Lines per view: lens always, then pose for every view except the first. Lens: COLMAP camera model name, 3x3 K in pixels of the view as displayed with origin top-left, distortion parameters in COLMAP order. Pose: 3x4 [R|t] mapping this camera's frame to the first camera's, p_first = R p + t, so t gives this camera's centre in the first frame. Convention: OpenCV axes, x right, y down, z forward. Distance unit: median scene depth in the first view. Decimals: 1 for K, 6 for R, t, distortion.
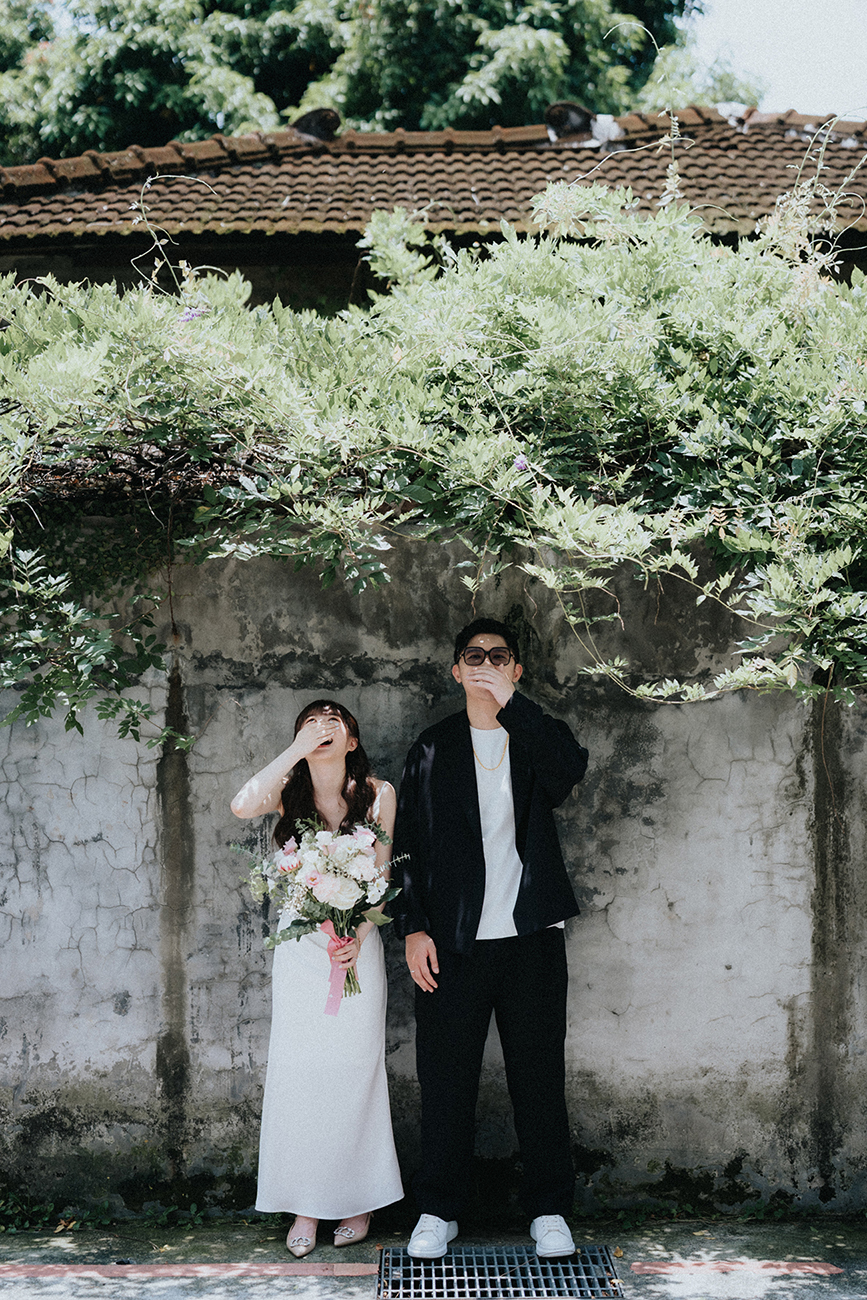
lens RADIAL K [[1842.7, 0, 439.7], [0, 1842.7, 648.5], [0, 0, 1]] dist [0.023109, 0.000000]
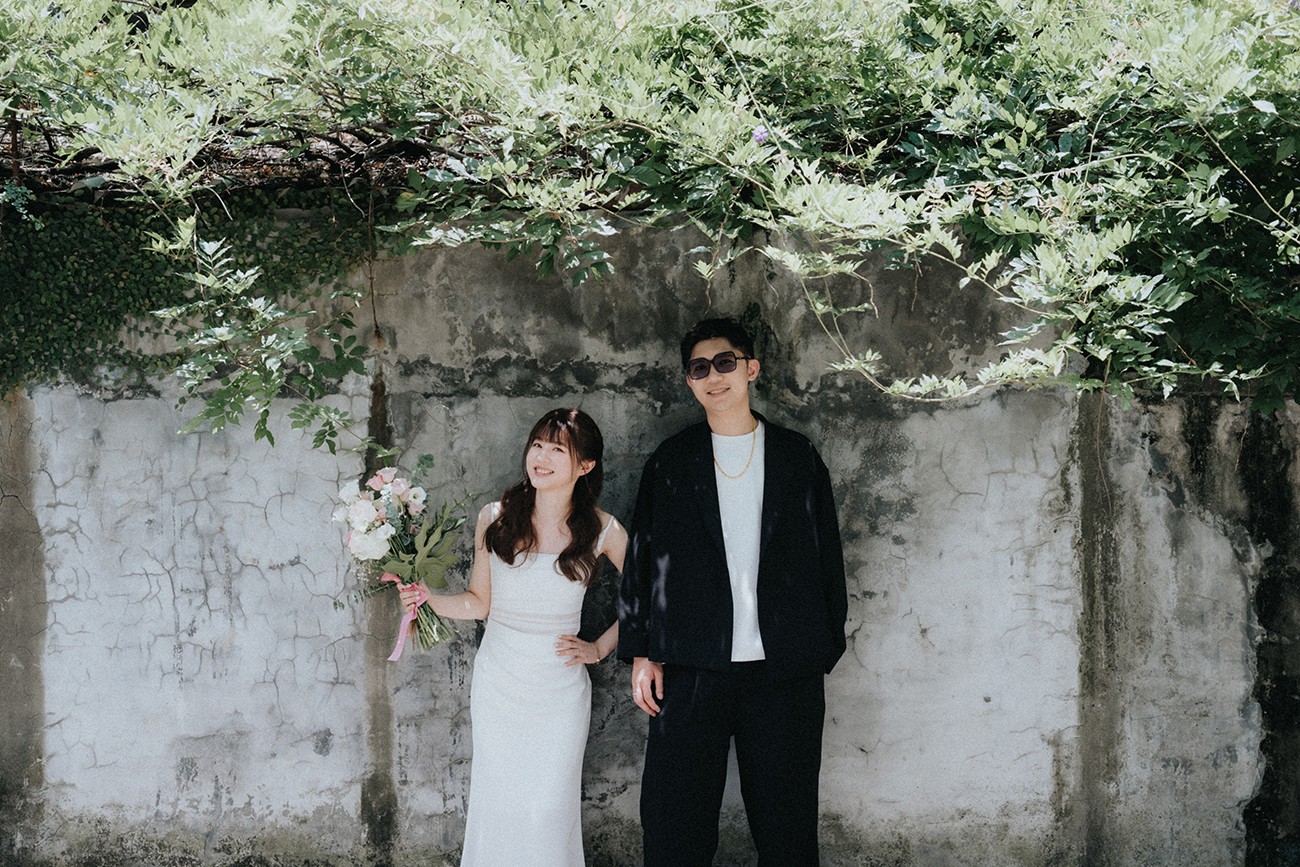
lens RADIAL K [[1842.7, 0, 649.8], [0, 1842.7, 437.6], [0, 0, 1]] dist [0.023109, 0.000000]
pose [[0.999981, -0.005696, -0.002190, -0.007727], [0.005720, 0.999924, 0.010960, 0.032623], [0.002128, -0.010972, 0.999938, 0.089879]]
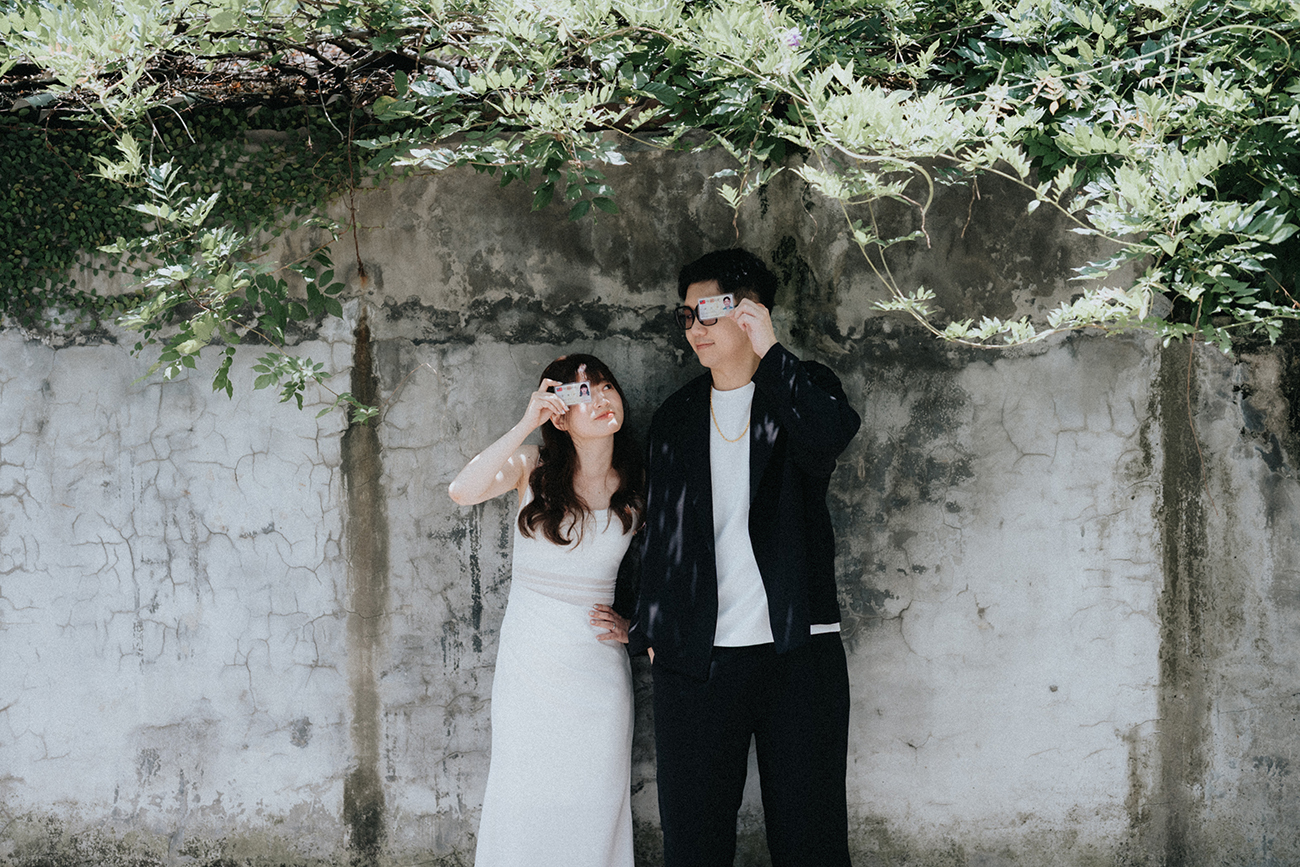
lens RADIAL K [[1842.7, 0, 651.8], [0, 1842.7, 428.6], [0, 0, 1]] dist [0.023109, 0.000000]
pose [[0.999574, -0.003435, -0.028972, 0.005699], [0.004389, 0.999449, 0.032913, 0.032902], [0.028843, -0.033026, 0.999038, 0.199625]]
